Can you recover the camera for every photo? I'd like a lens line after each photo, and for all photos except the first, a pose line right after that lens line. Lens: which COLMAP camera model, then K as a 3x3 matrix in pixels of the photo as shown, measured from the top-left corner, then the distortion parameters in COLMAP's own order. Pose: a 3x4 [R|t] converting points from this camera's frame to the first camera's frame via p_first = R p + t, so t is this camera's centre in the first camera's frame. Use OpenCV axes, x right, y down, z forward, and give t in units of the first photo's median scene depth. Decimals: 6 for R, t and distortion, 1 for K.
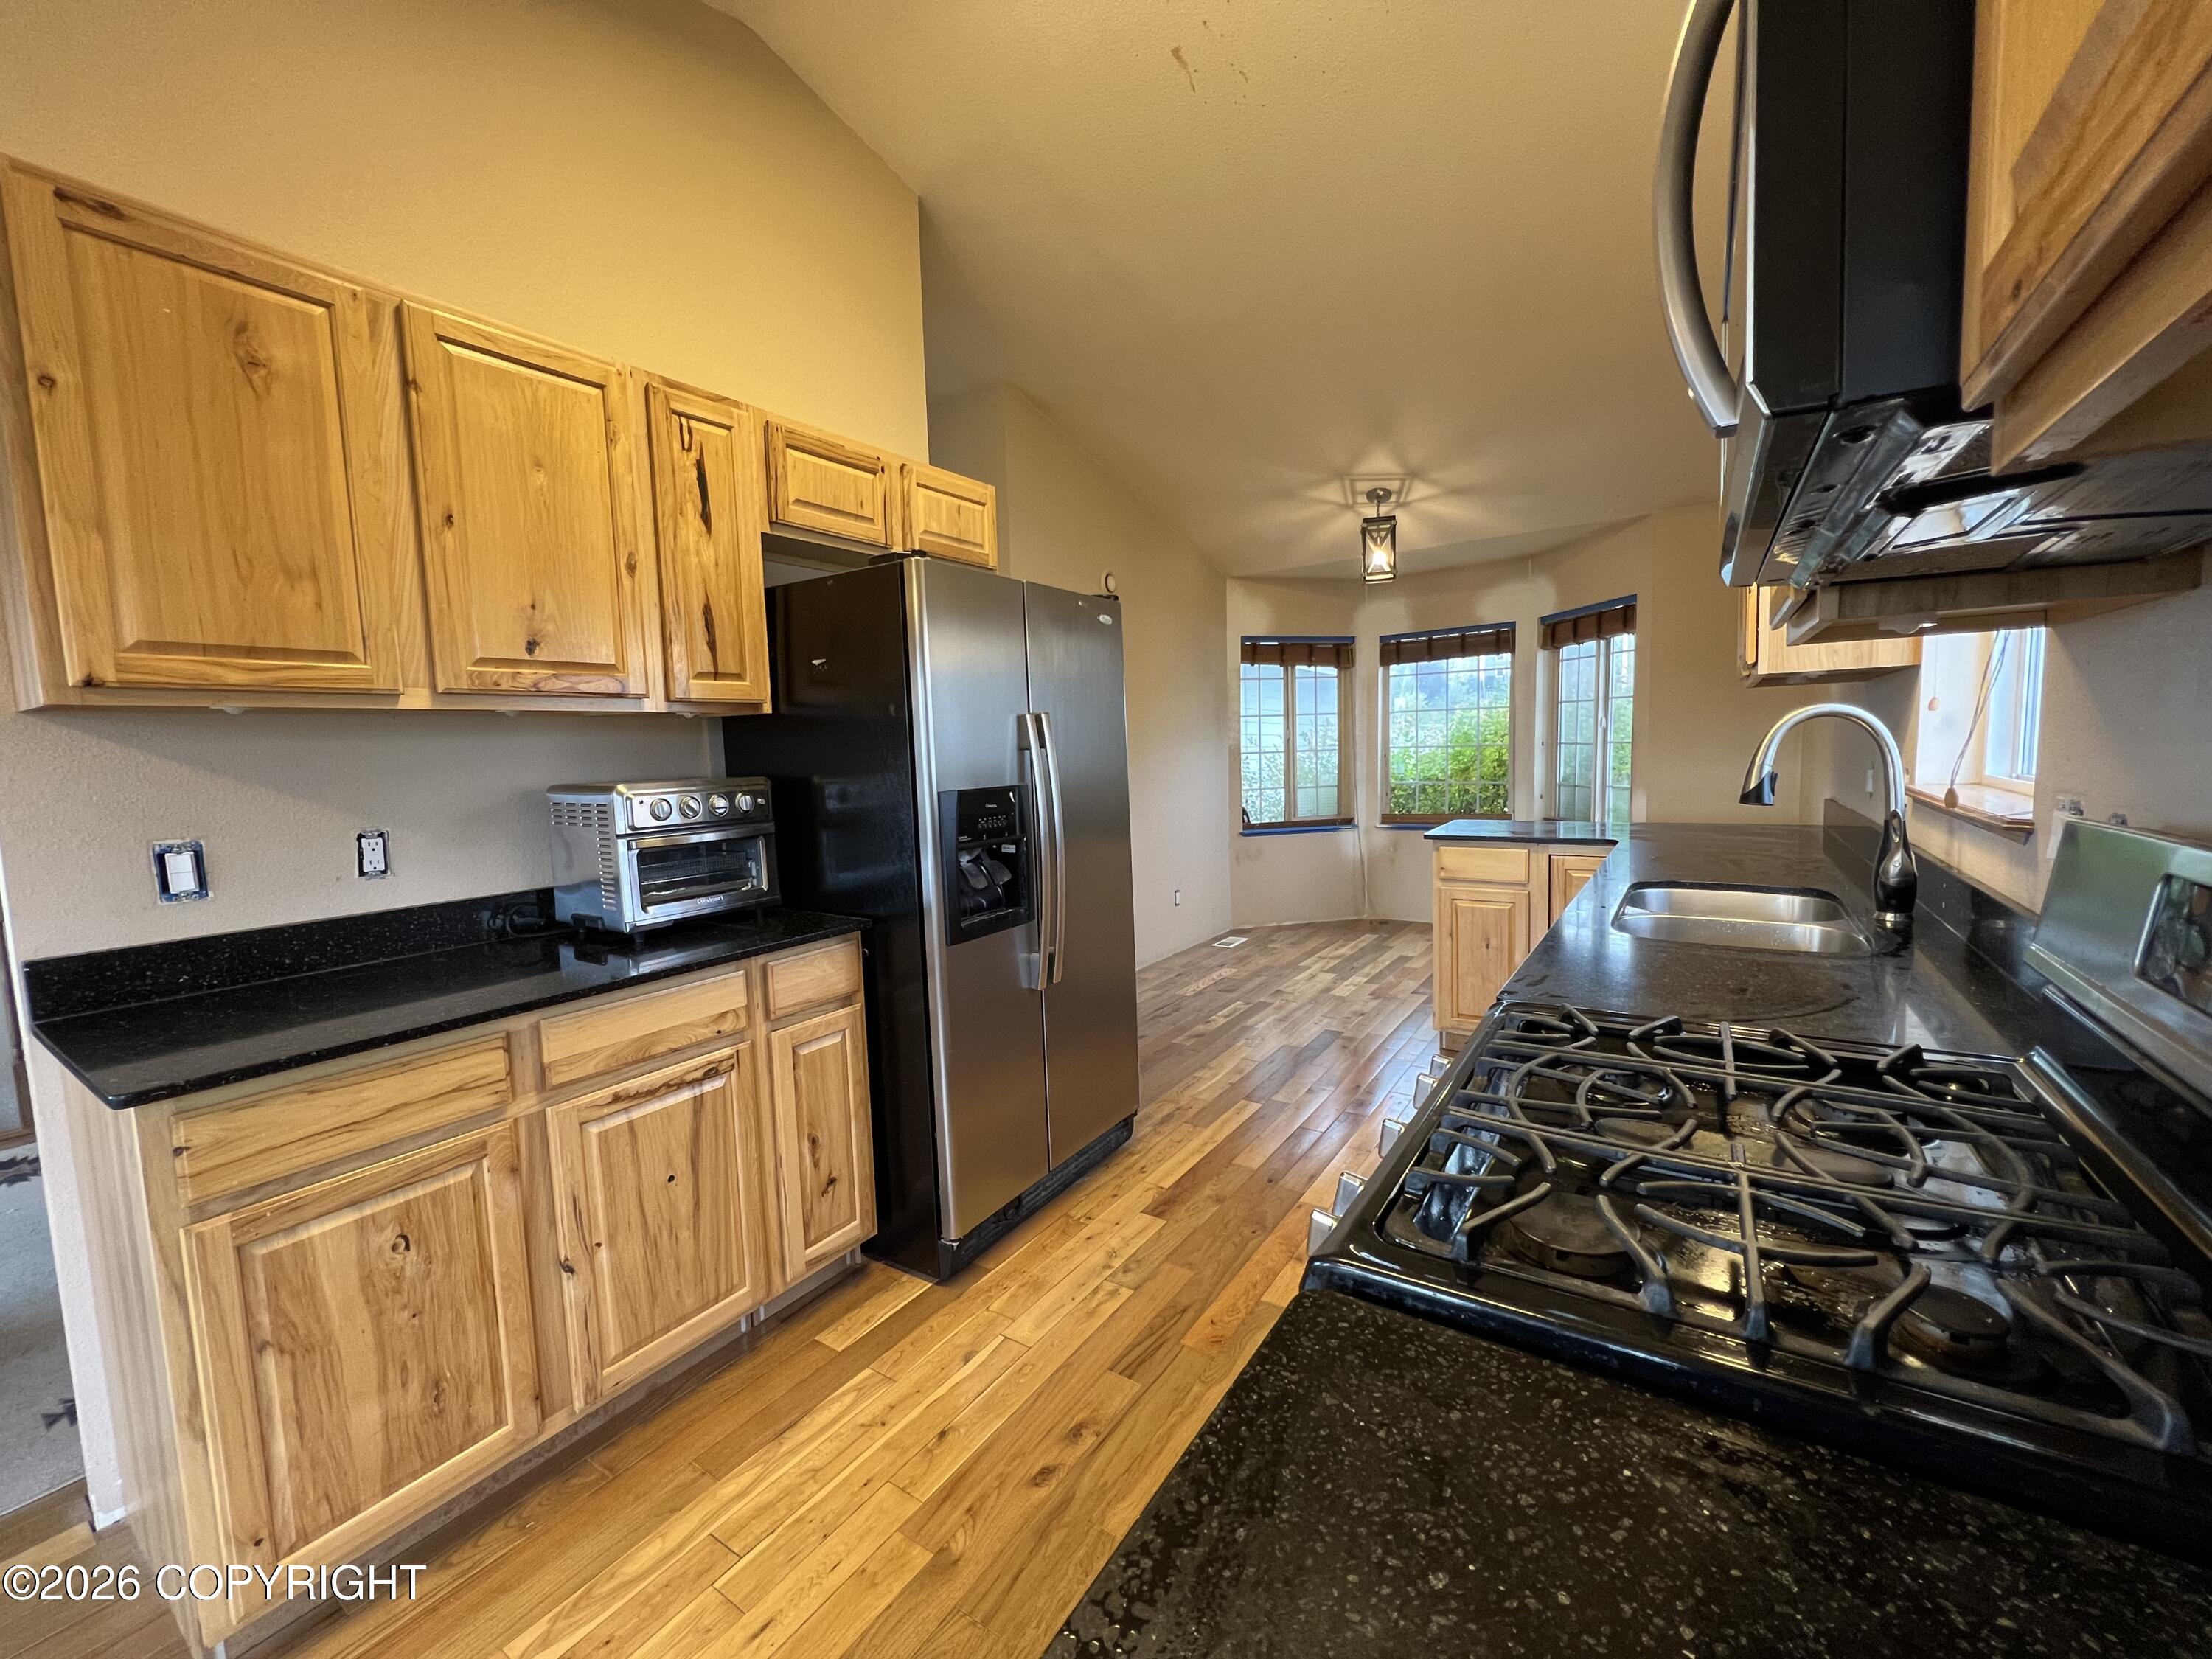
lens RADIAL K [[887.6, 0, 1107.6], [0, 887.6, 825.6], [0, 0, 1]] dist [-0.000526, -0.000063]
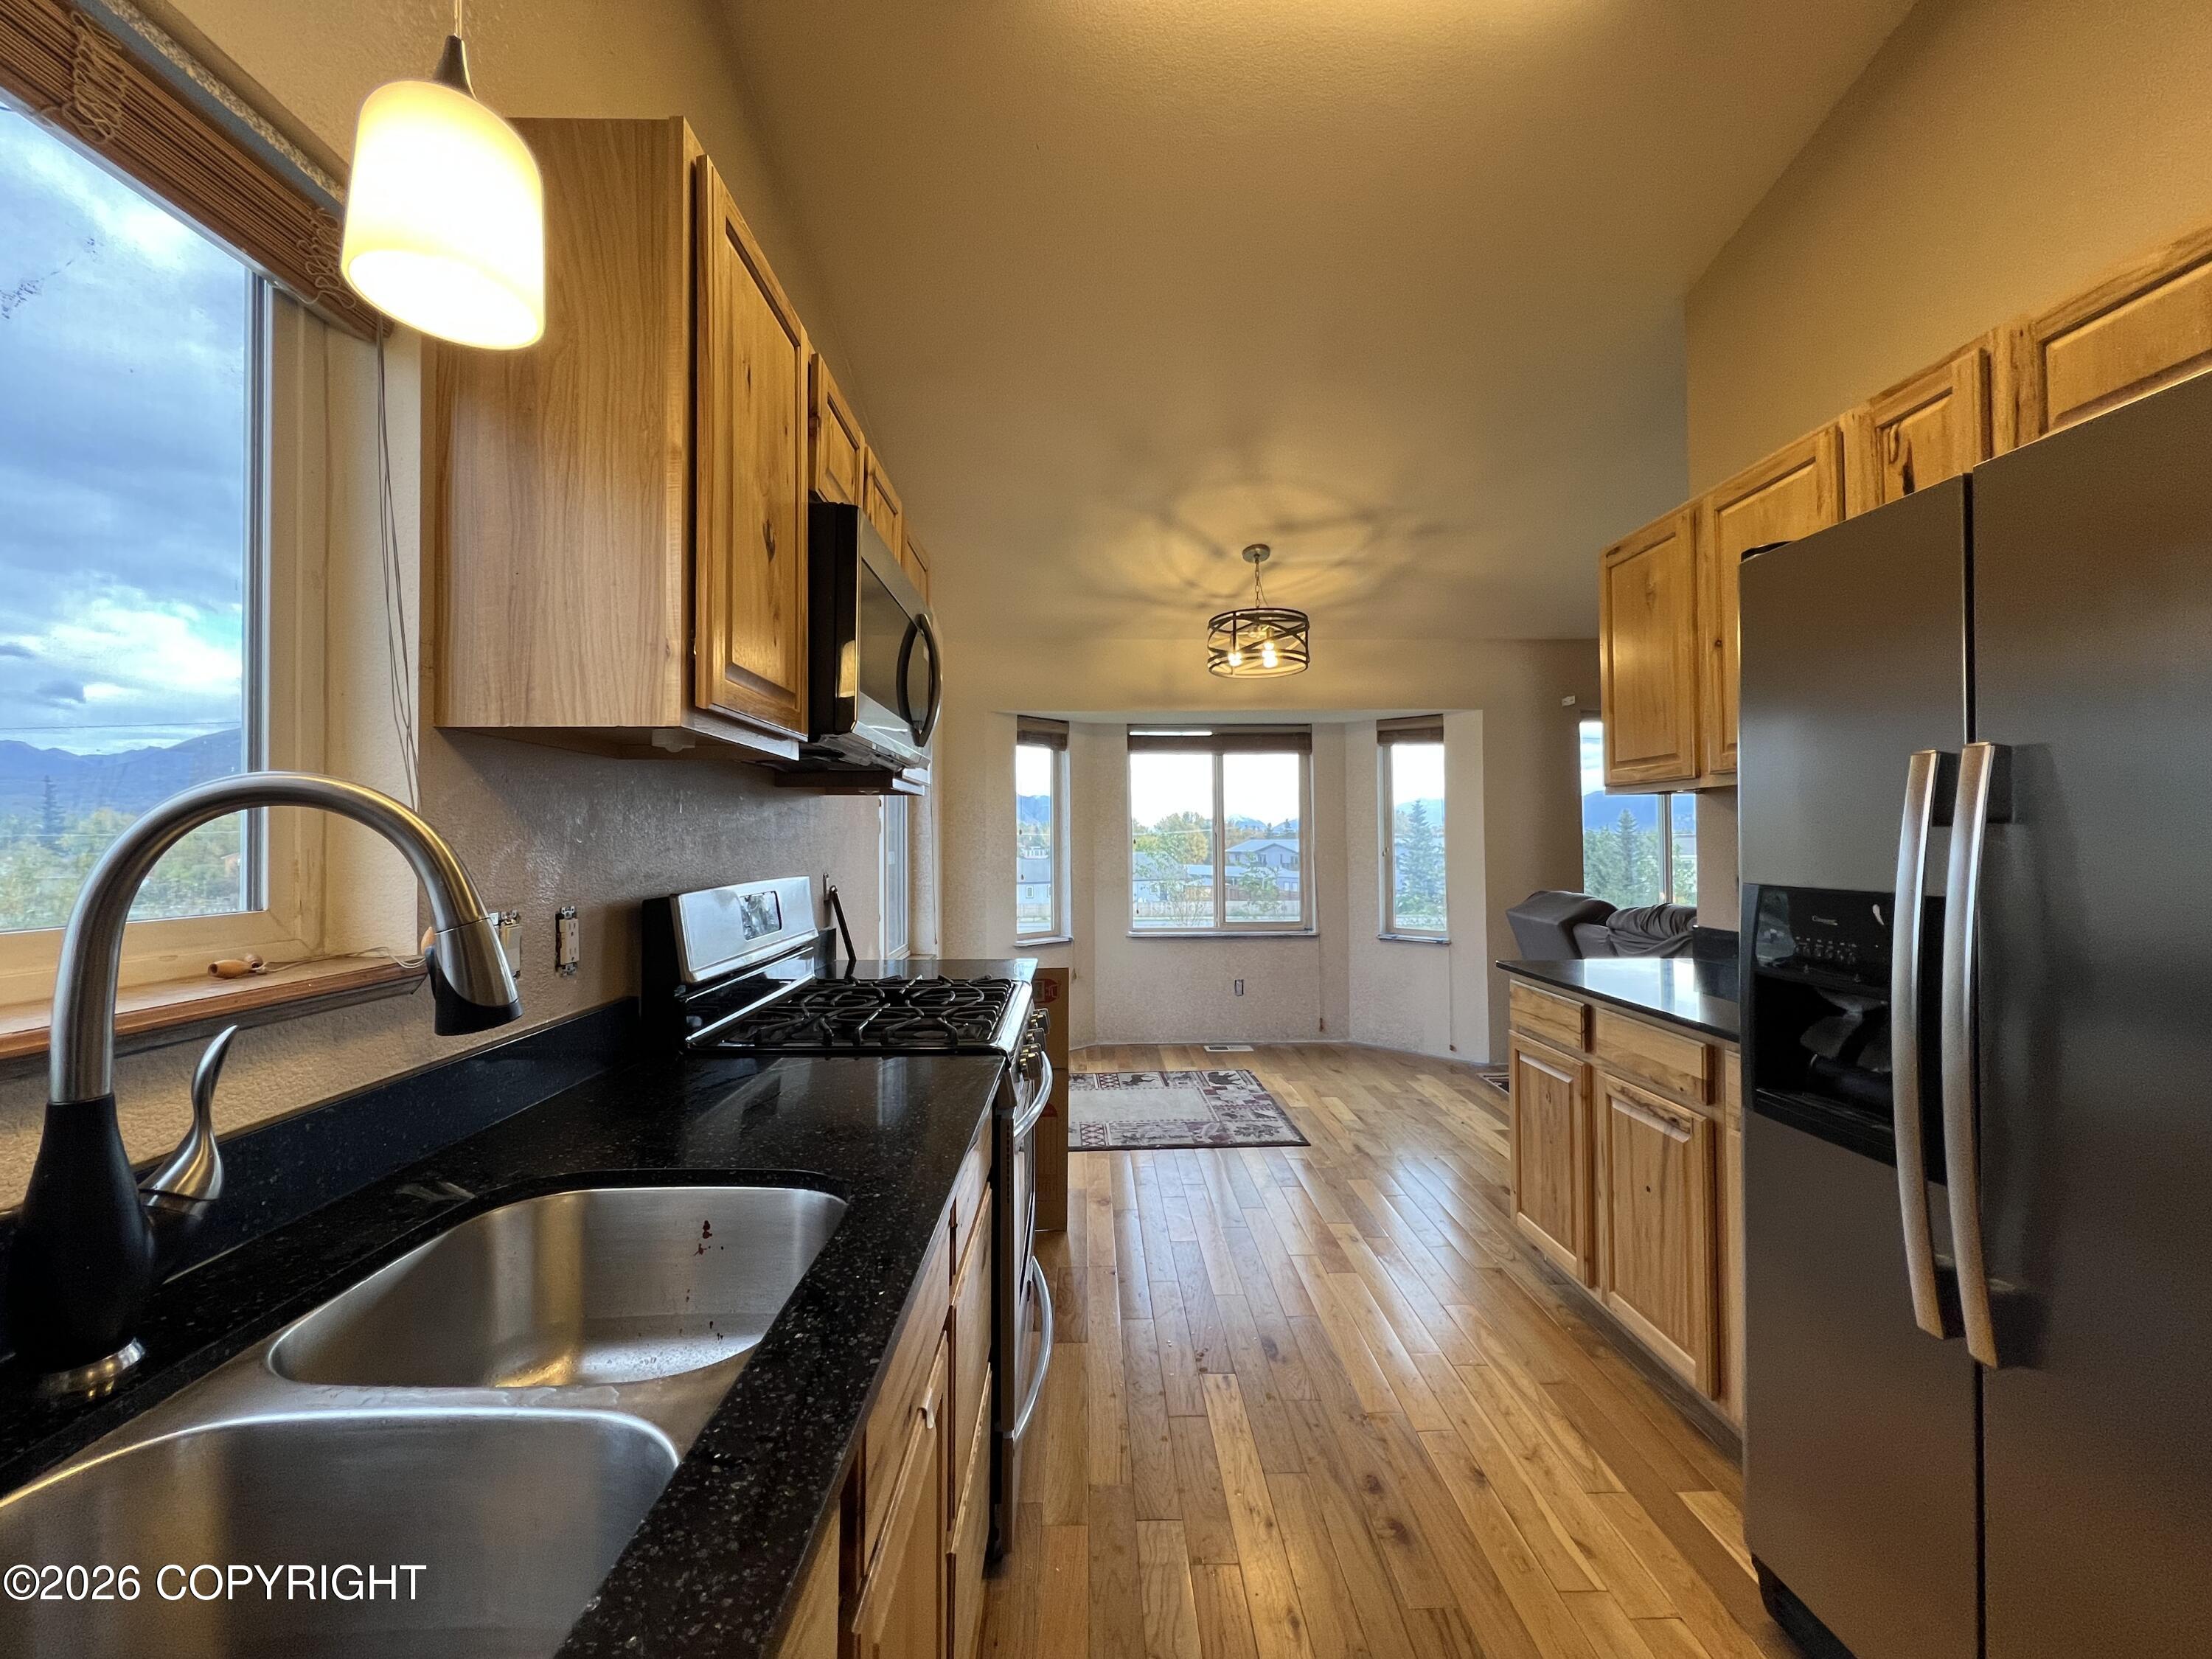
lens RADIAL K [[887.6, 0, 1107.6], [0, 887.6, 827.0], [0, 0, 1]] dist [-0.000526, -0.000063]
pose [[-0.822774, 0.028535, -0.567652, 0.260741], [-0.022210, 0.996362, 0.082276, -0.054149], [0.567935, 0.080302, -0.819147, 0.537083]]
